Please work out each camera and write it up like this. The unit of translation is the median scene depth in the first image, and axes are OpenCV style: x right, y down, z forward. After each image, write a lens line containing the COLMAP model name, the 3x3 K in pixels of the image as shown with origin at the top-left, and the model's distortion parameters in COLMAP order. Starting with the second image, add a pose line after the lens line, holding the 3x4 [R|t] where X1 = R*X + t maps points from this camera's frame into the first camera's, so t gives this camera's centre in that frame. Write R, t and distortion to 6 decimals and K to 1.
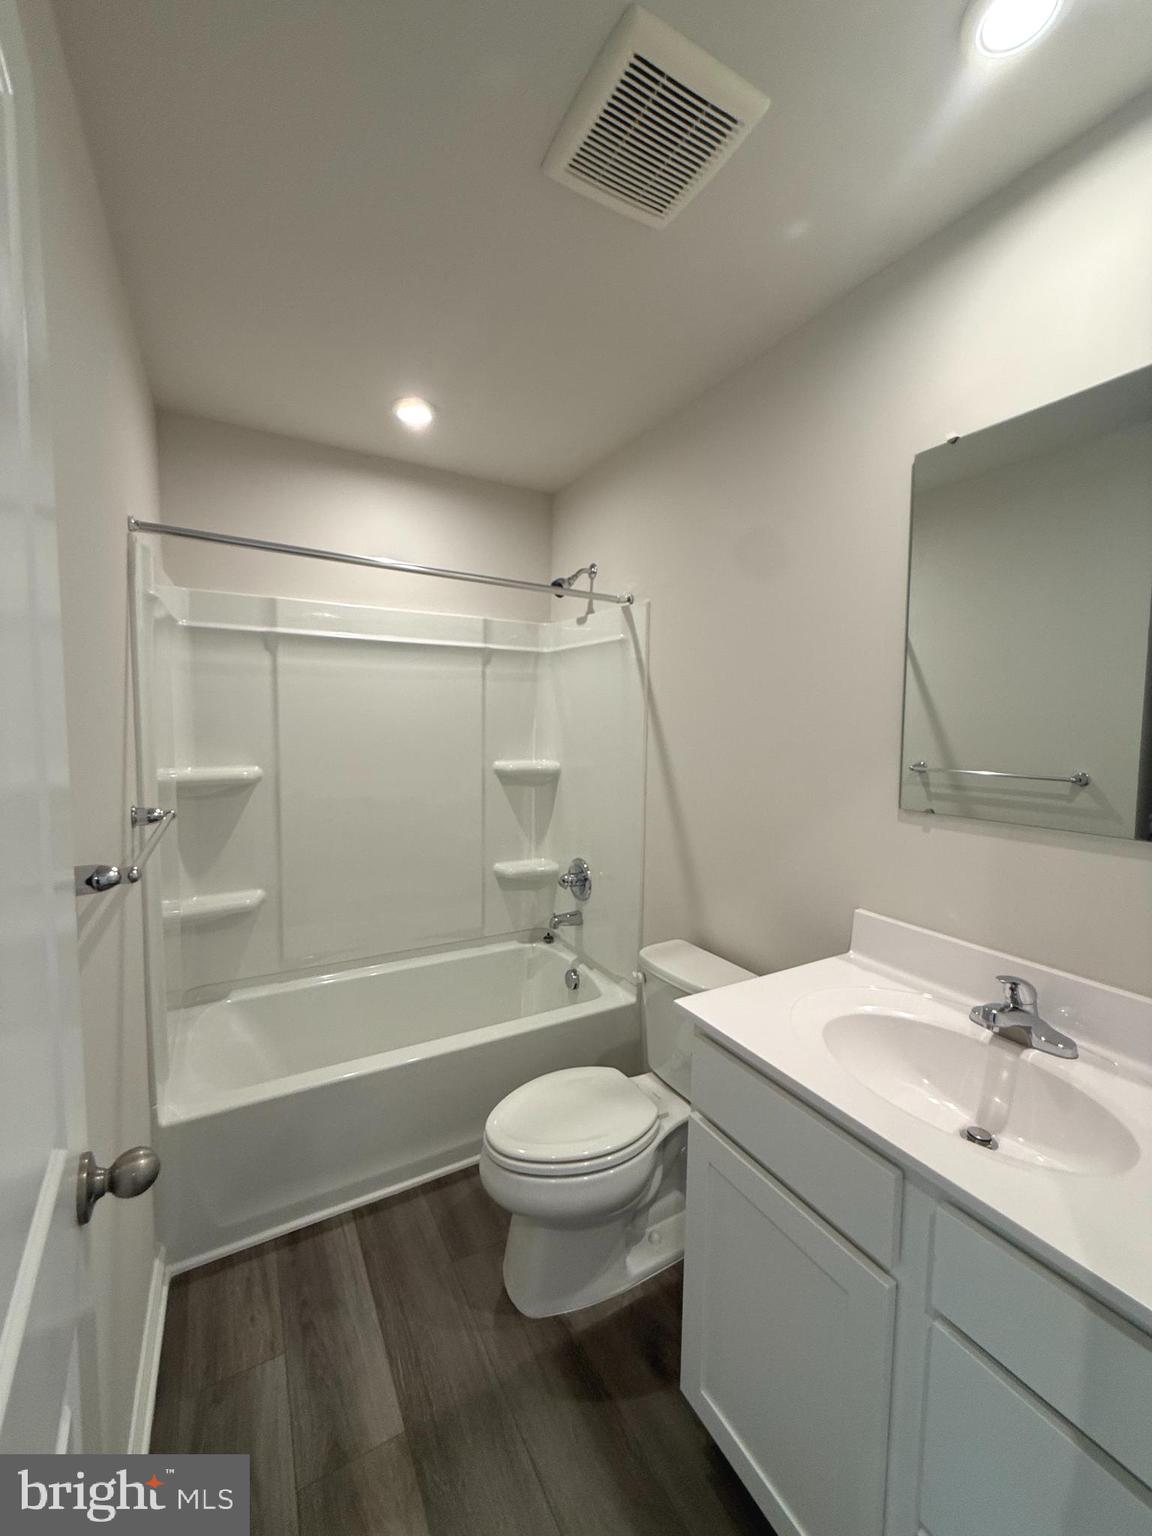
lens RADIAL K [[612.4, 0, 579.7], [0, 612.4, 761.8], [0, 0, 1]] dist [0.000271, -0.000722]
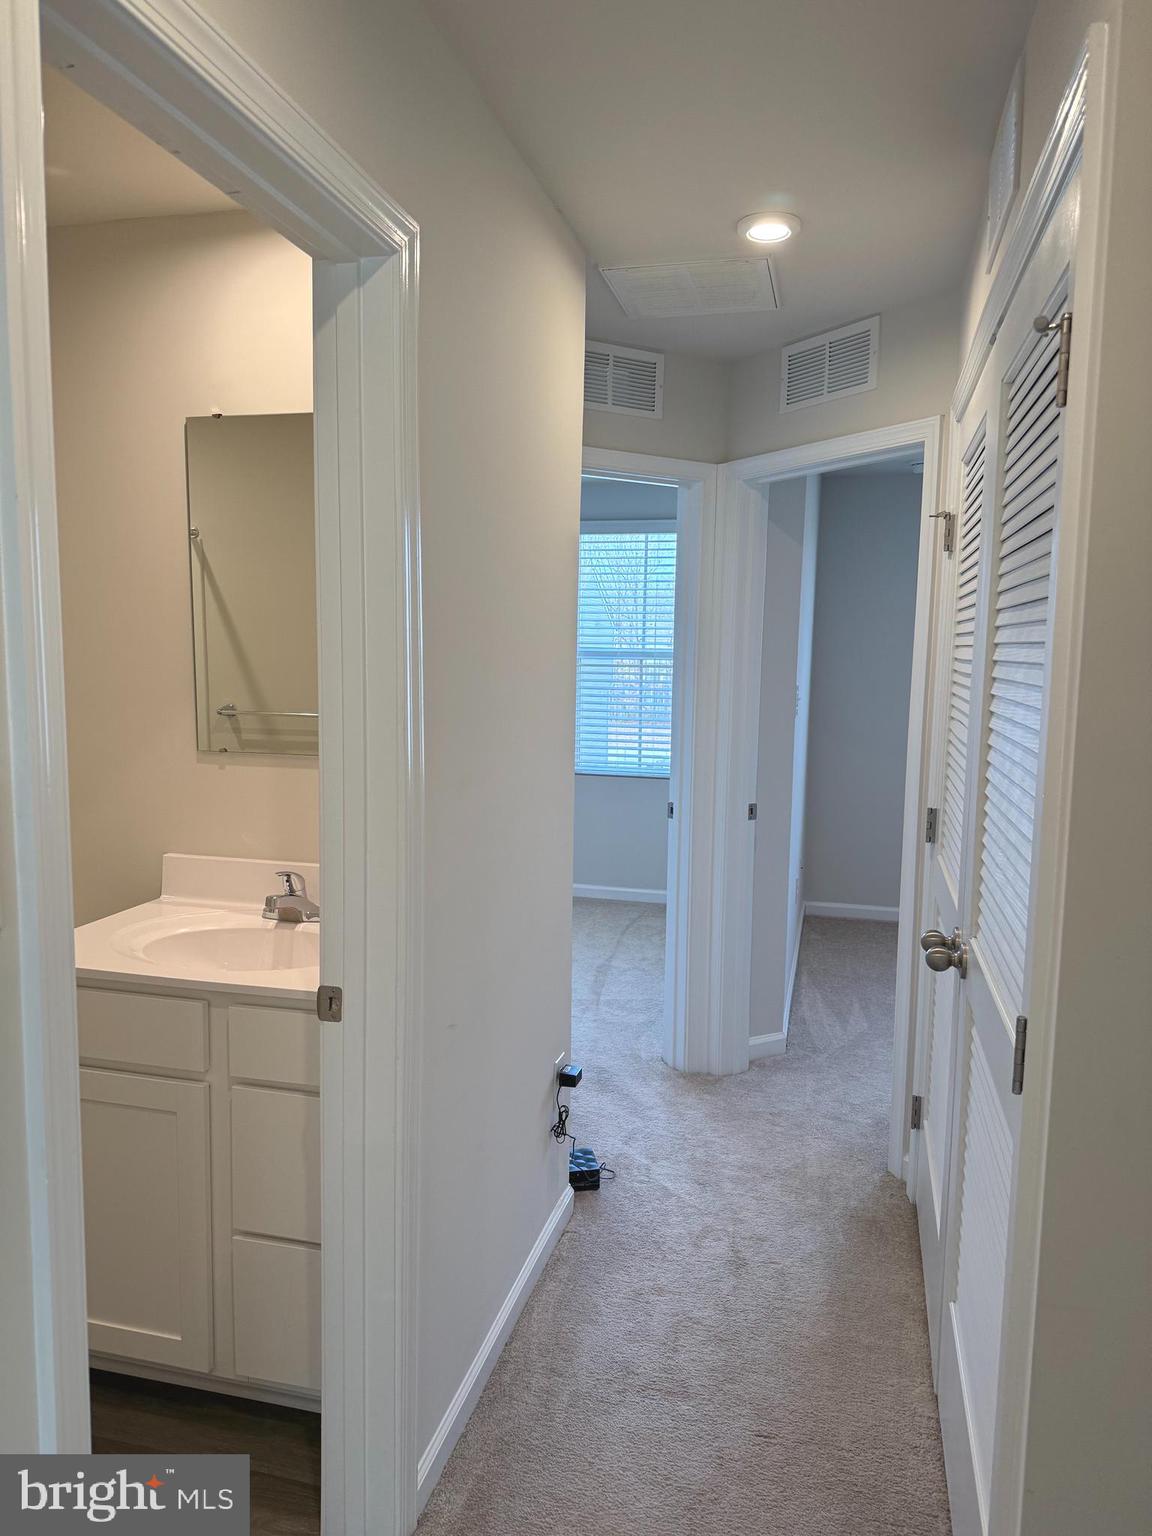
lens RADIAL K [[1057.0, 0, 582.6], [0, 1057.0, 766.2], [0, 0, 1]] dist [0.020251, -0.000205]
pose [[0.691967, -0.084000, 0.717025, -0.333289], [0.044633, 0.996285, 0.073643, -0.001061], [-0.720548, -0.018955, 0.693146, -0.751301]]
